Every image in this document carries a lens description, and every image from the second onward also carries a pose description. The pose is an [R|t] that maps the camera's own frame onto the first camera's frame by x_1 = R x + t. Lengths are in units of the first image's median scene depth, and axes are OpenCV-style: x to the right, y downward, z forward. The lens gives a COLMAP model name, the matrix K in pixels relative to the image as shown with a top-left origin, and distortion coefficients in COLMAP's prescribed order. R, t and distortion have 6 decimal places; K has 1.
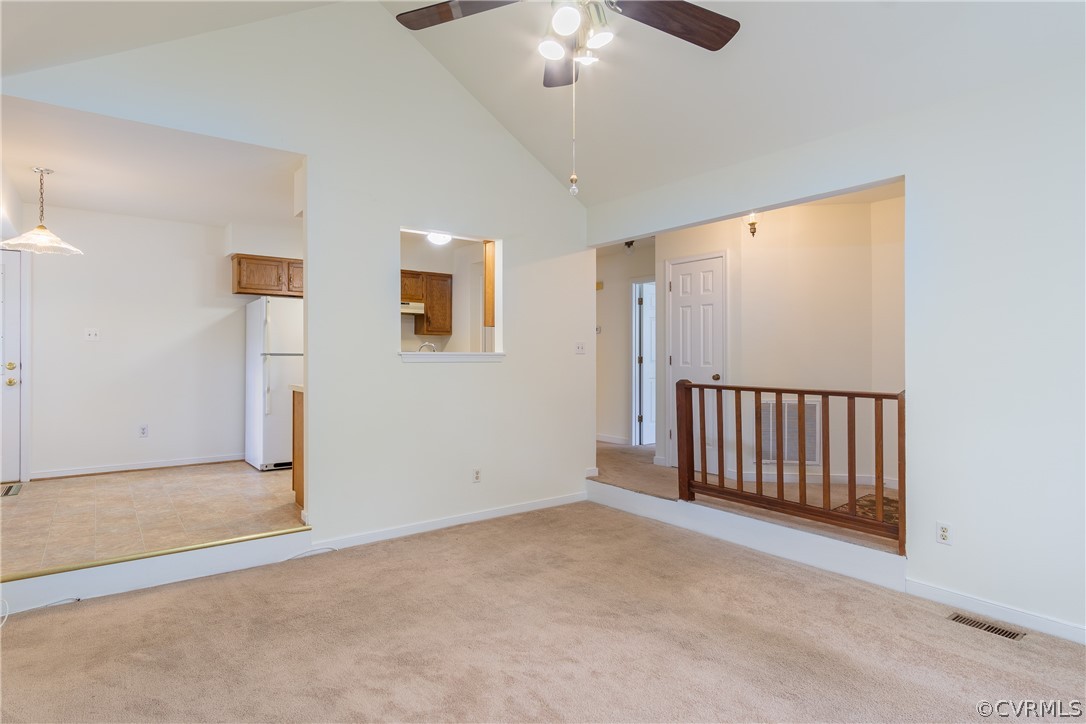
lens RADIAL K [[585.7, 0, 553.8], [0, 585.7, 355.1], [0, 0, 1]] dist [0.002415, 0.003642]
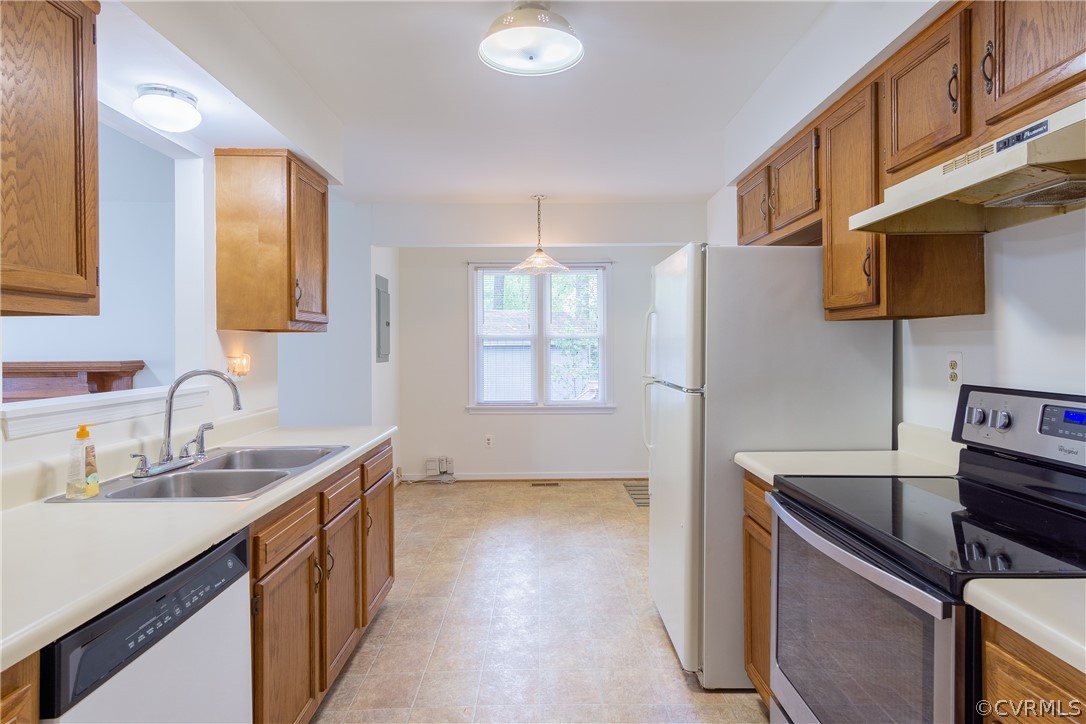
lens RADIAL K [[585.7, 0, 564.3], [0, 585.7, 349.8], [0, 0, 1]] dist [0.002415, 0.003642]
pose [[-0.609276, 0.007704, -0.792921, -0.055005], [0.006681, 0.999967, 0.004582, -0.042739], [0.792930, -0.002506, -0.609308, 1.794670]]
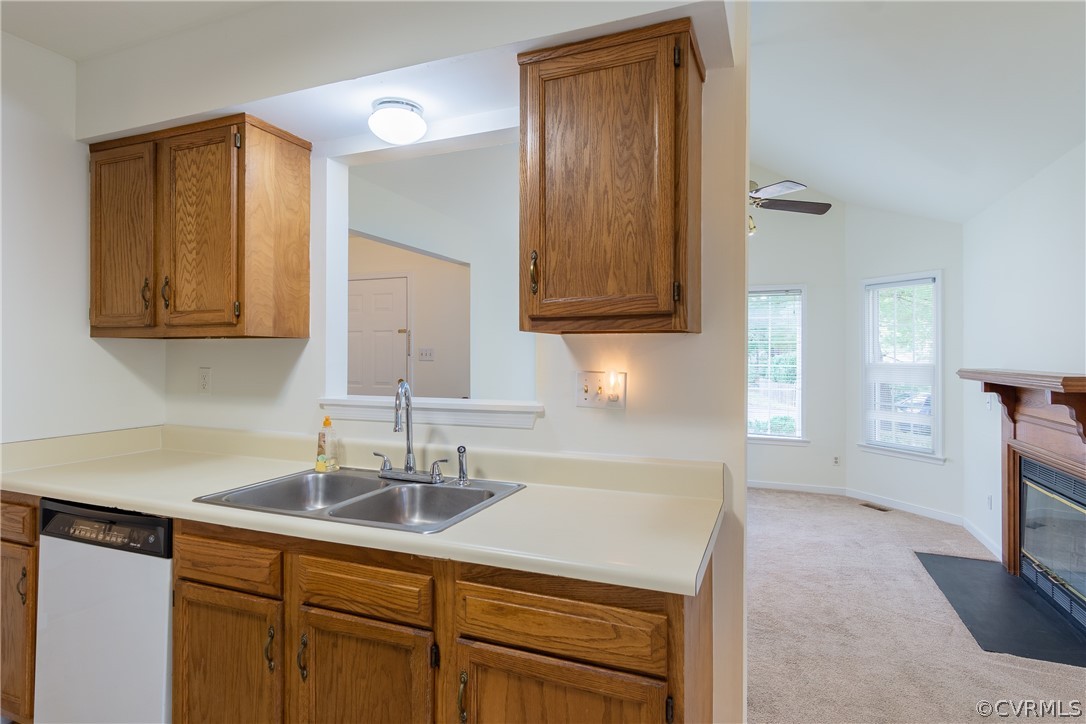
lens RADIAL K [[585.7, 0, 543.5], [0, 585.7, 352.7], [0, 0, 1]] dist [0.002415, 0.003642]
pose [[-0.486835, -0.001873, 0.873492, -0.755900], [-0.003804, 0.999993, 0.000024, -0.050412], [-0.873486, -0.003311, -0.486838, 1.359358]]
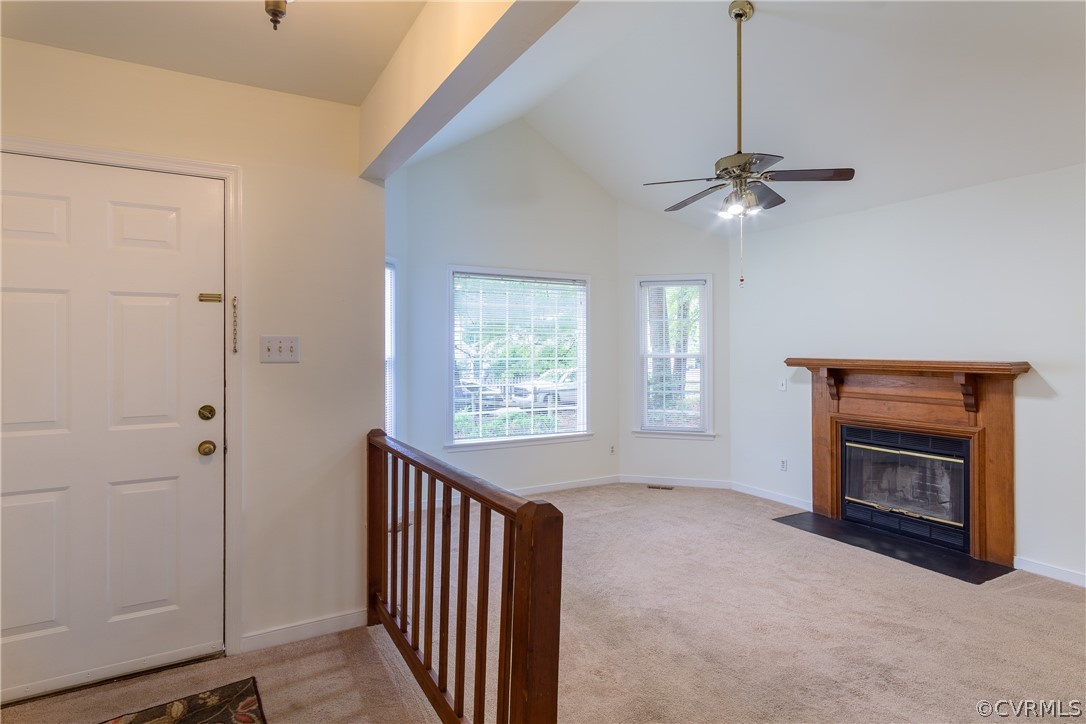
lens RADIAL K [[585.7, 0, 537.4], [0, 585.7, 343.6], [0, 0, 1]] dist [0.002415, 0.003642]
pose [[-0.987615, 0.000414, 0.156898, 0.199506], [-0.000353, 0.999988, -0.004859, -0.048889], [-0.156898, -0.004855, -0.987603, 1.537140]]
